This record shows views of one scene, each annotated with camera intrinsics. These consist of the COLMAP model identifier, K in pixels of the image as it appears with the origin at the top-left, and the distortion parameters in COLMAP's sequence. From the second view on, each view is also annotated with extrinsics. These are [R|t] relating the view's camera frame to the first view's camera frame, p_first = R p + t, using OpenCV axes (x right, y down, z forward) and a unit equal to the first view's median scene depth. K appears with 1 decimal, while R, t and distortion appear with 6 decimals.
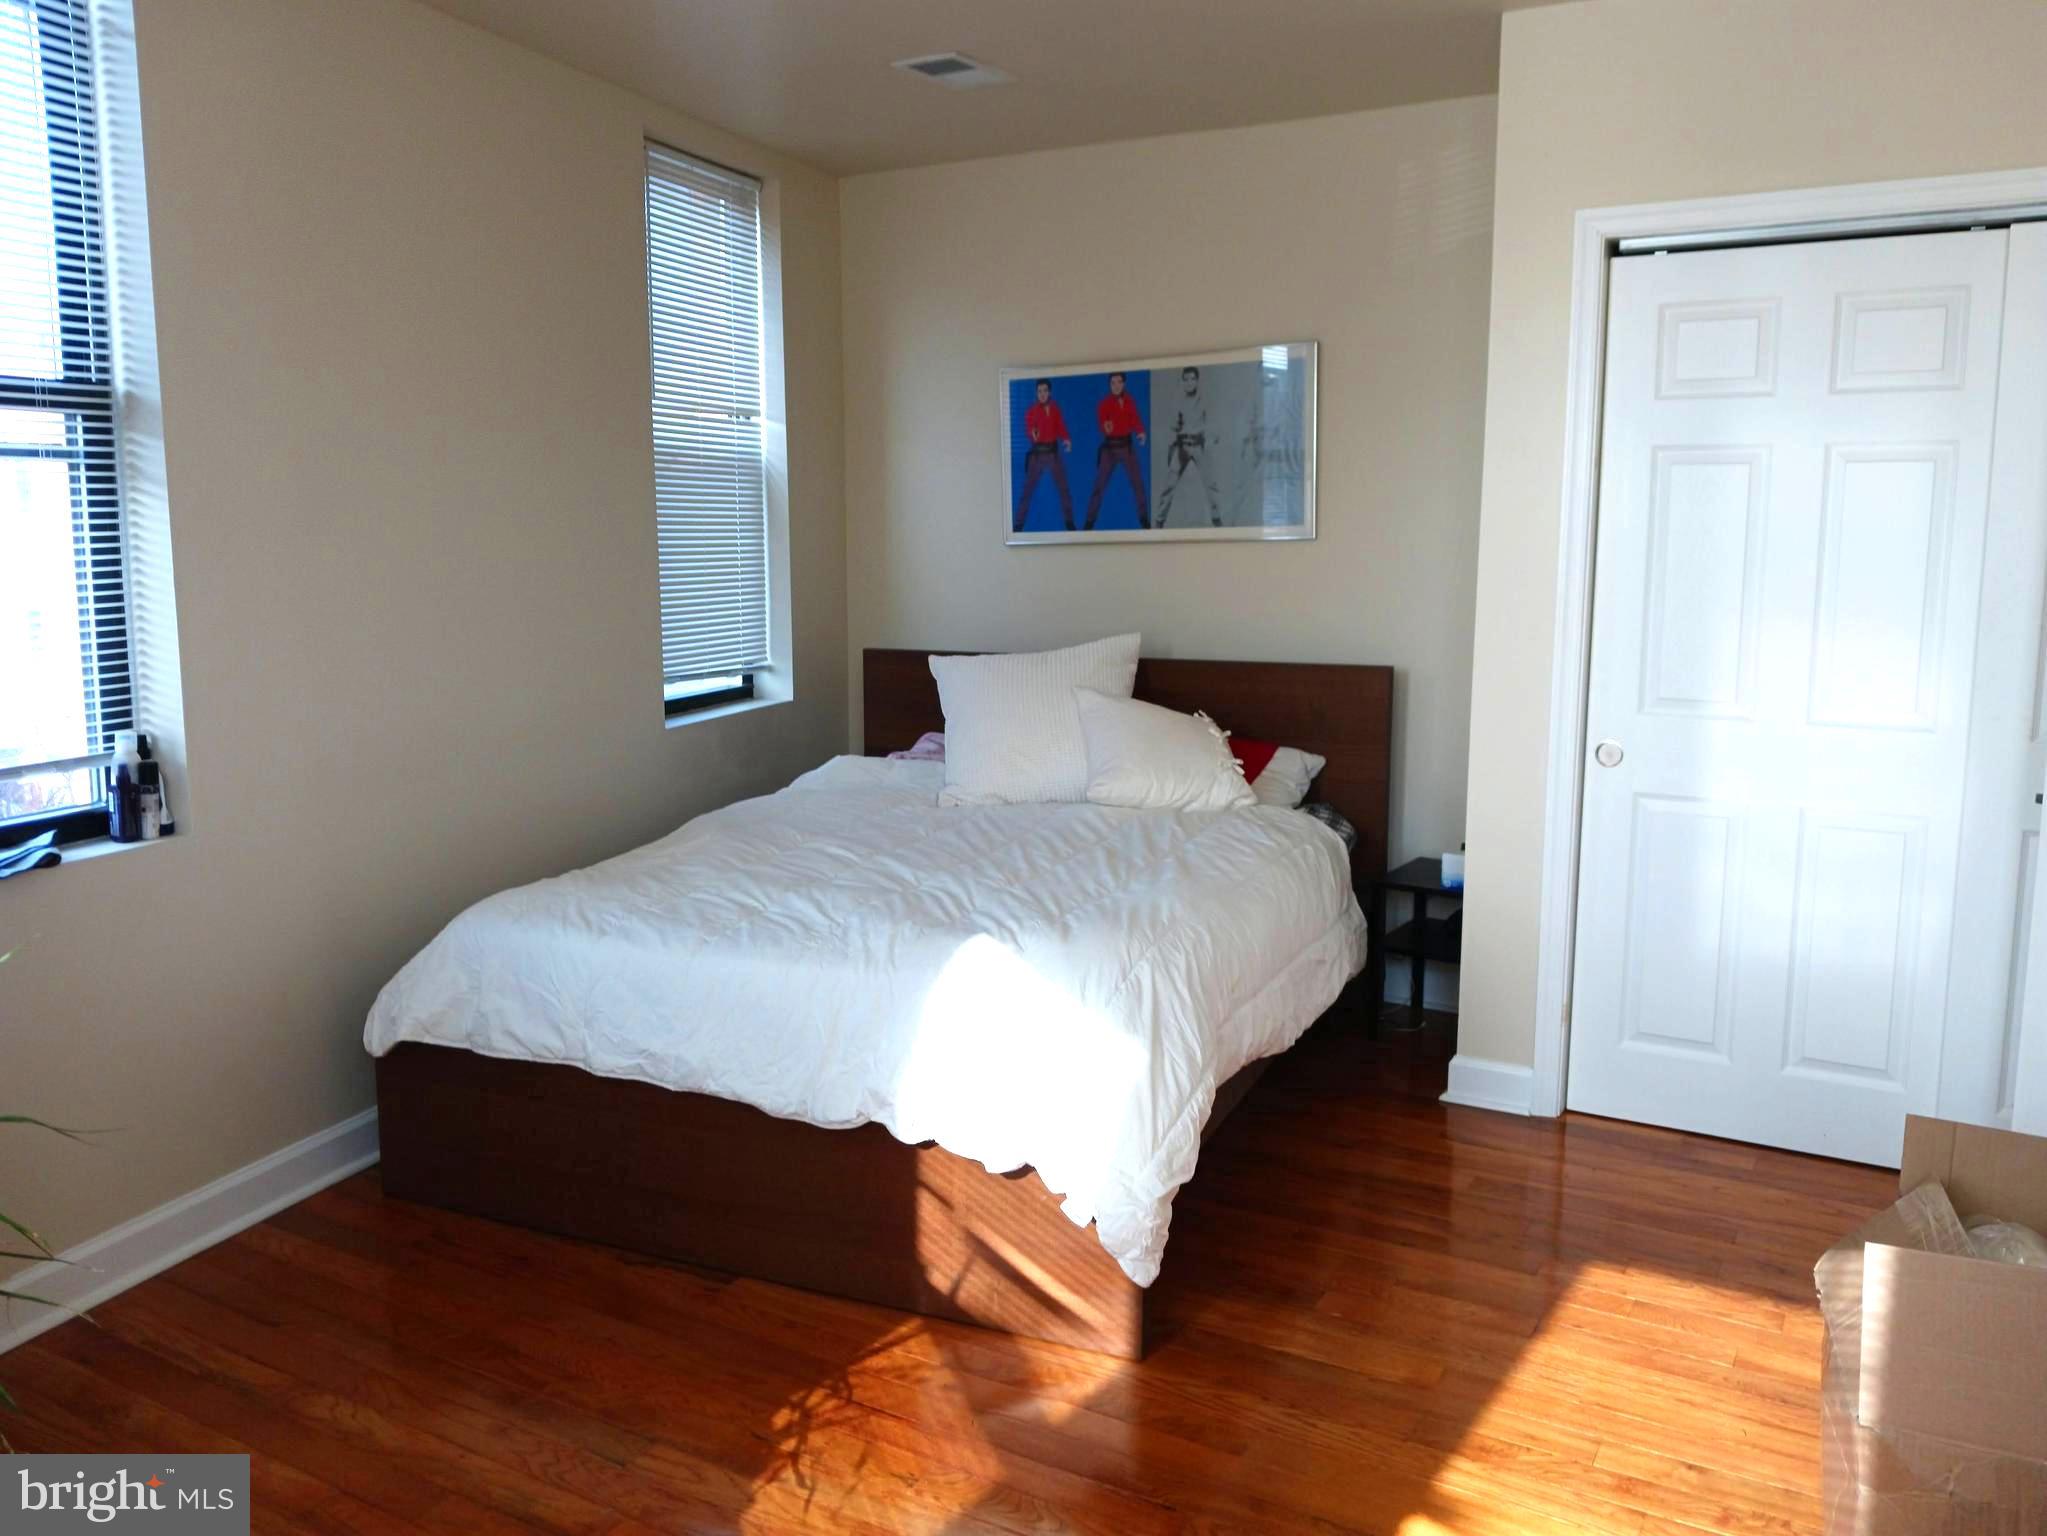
lens RADIAL K [[1579.1, 0, 1019.9], [0, 1579.1, 759.7], [0, 0, 1]] dist [0.000864, -0.007164]
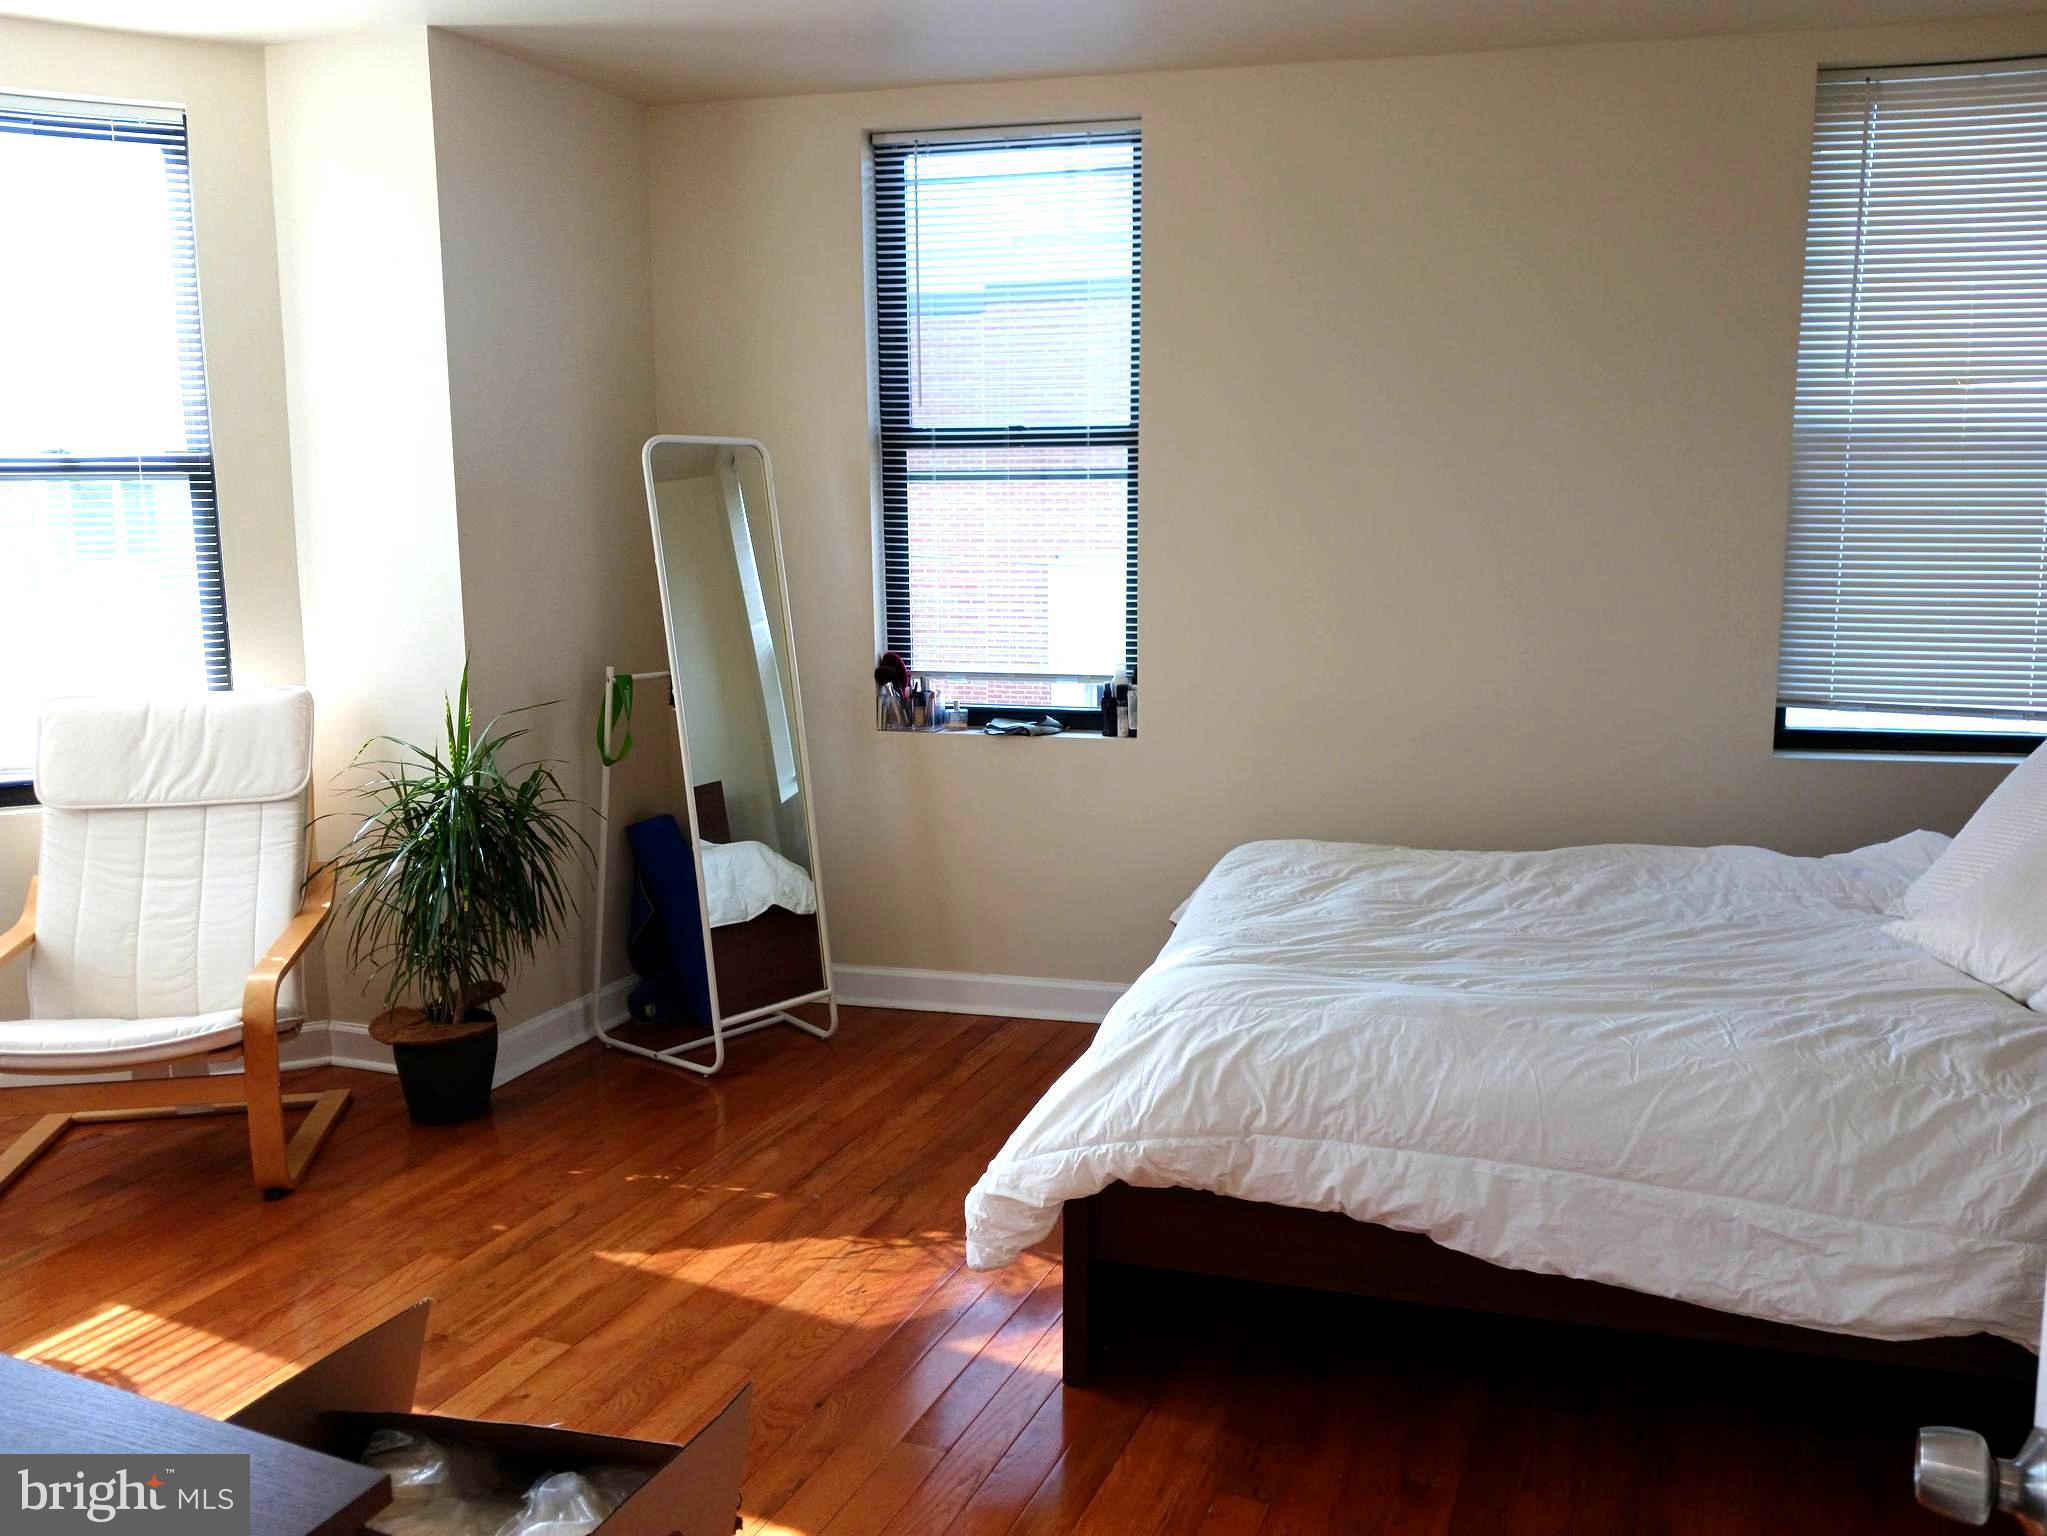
lens RADIAL K [[1525.5, 0, 1024.6], [0, 1525.5, 773.6], [0, 0, 1]] dist [0.008146, -0.103228]
pose [[0.141122, 0.170032, -0.975281, 0.863212], [-0.147435, 0.977764, 0.149132, -0.120458], [0.978952, 0.122745, 0.163052, 0.716619]]
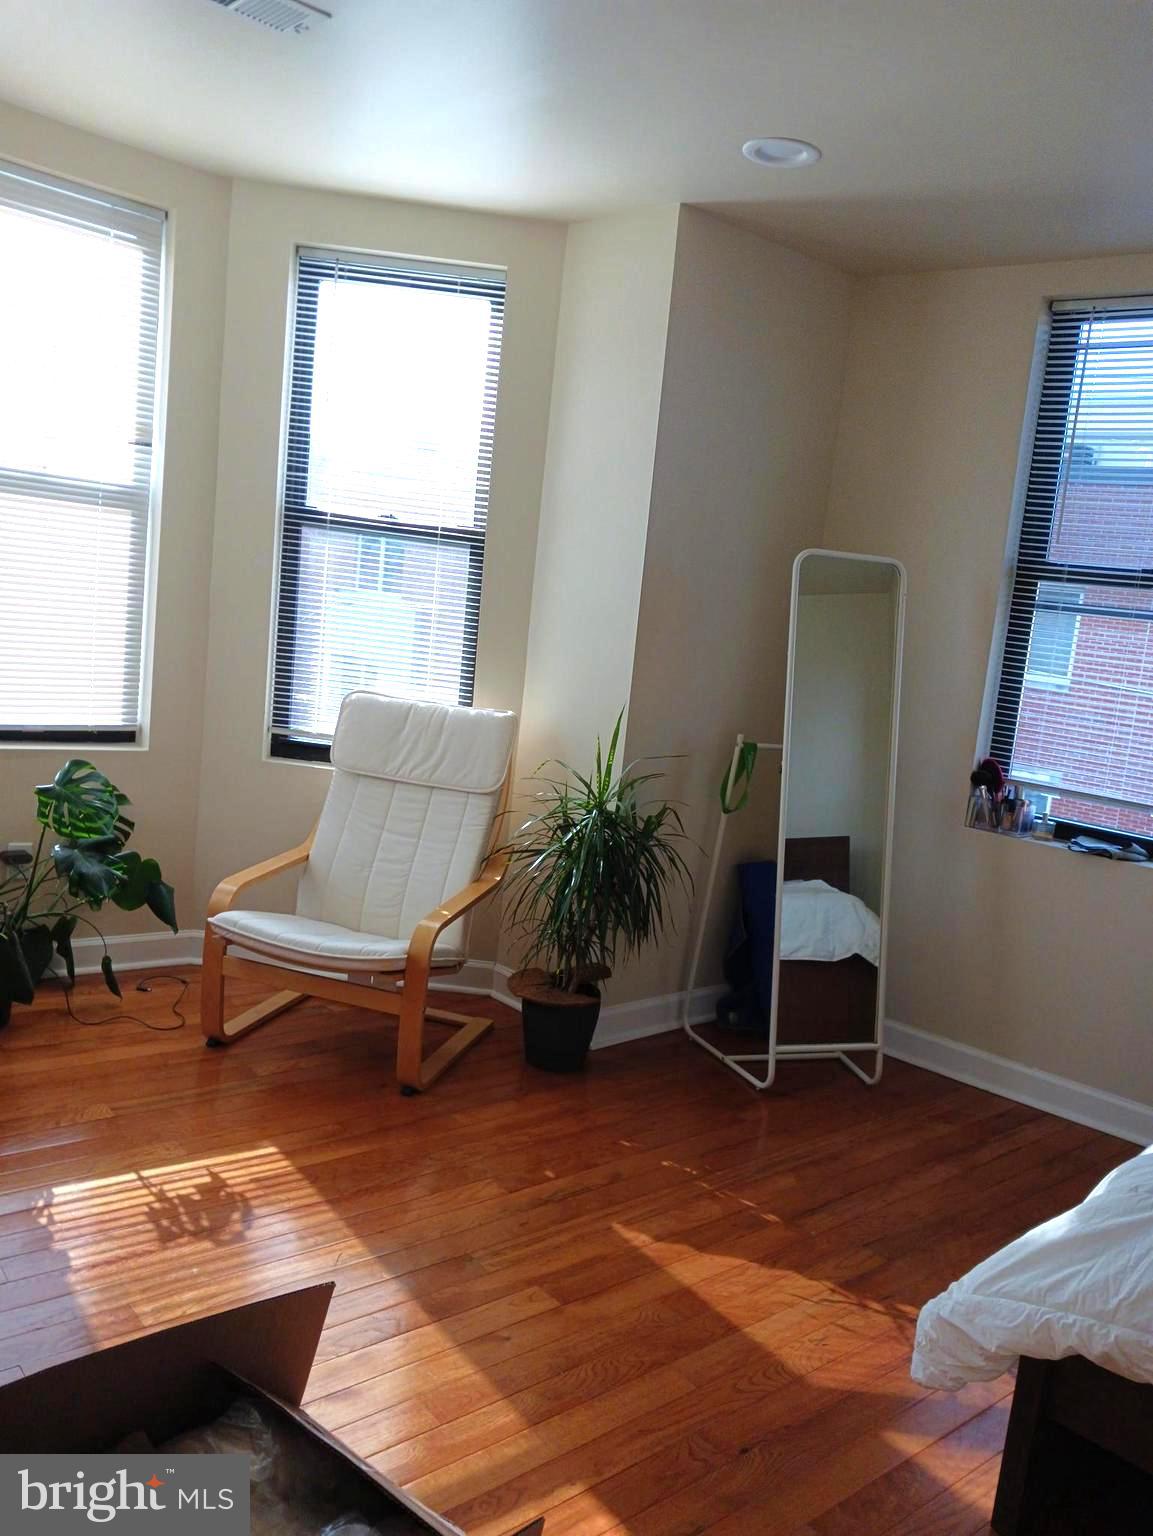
lens RADIAL K [[1184.9, 0, 569.3], [0, 1184.9, 757.7], [0, 0, 1]] dist [0.000864, -0.007164]
pose [[-0.333696, 0.105594, -0.936748, 0.729779], [-0.247485, 0.949037, 0.195141, -0.133429], [0.909614, 0.296949, -0.290556, 0.772579]]
